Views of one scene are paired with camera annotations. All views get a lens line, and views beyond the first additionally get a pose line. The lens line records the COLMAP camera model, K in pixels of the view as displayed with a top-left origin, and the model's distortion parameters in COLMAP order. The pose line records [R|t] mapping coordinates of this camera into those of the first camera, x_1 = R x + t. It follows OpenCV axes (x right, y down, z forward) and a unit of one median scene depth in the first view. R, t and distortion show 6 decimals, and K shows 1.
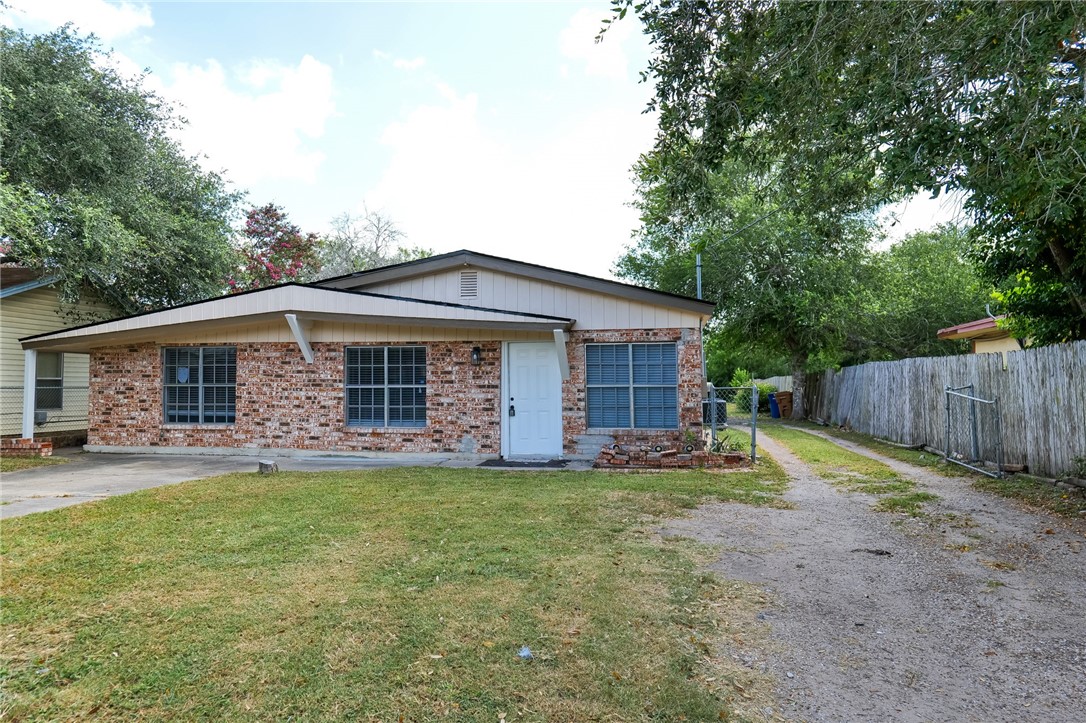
lens RADIAL K [[695.1, 0, 544.3], [0, 695.1, 360.1], [0, 0, 1]] dist [-0.002386, -0.003387]
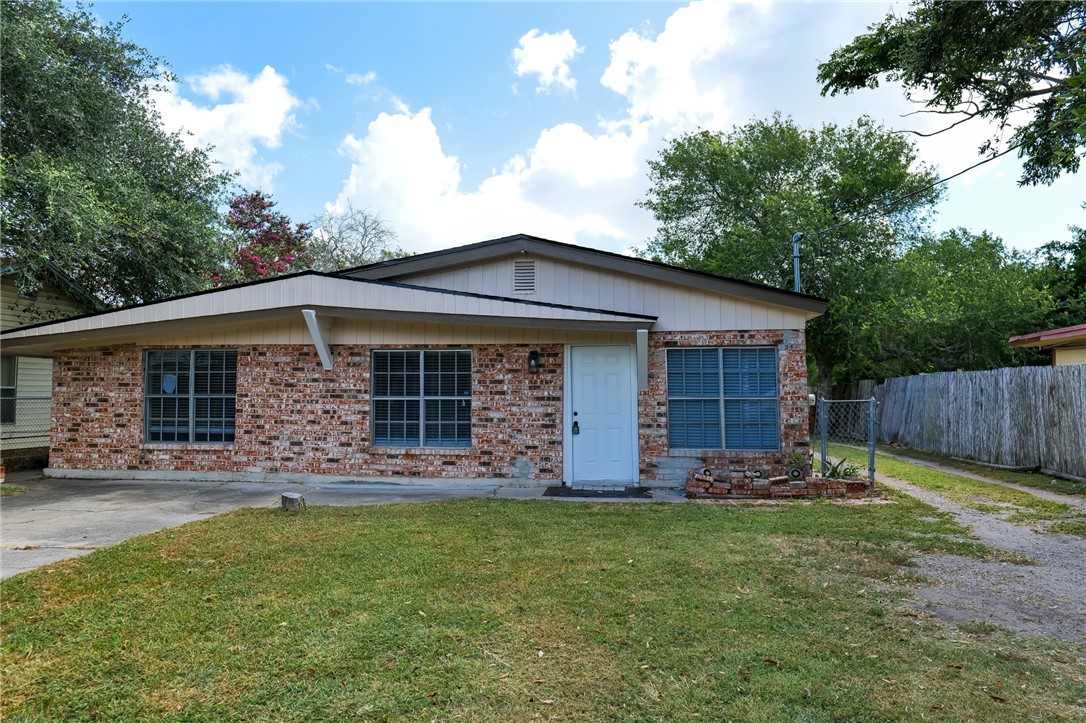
lens RADIAL K [[695.1, 0, 541.7], [0, 695.1, 366.8], [0, 0, 1]] dist [-0.002386, -0.003387]
pose [[0.998862, 0.004547, 0.047486, -0.122887], [-0.004261, 0.999972, -0.006140, 0.004679], [-0.047513, 0.005931, 0.998853, 0.161727]]
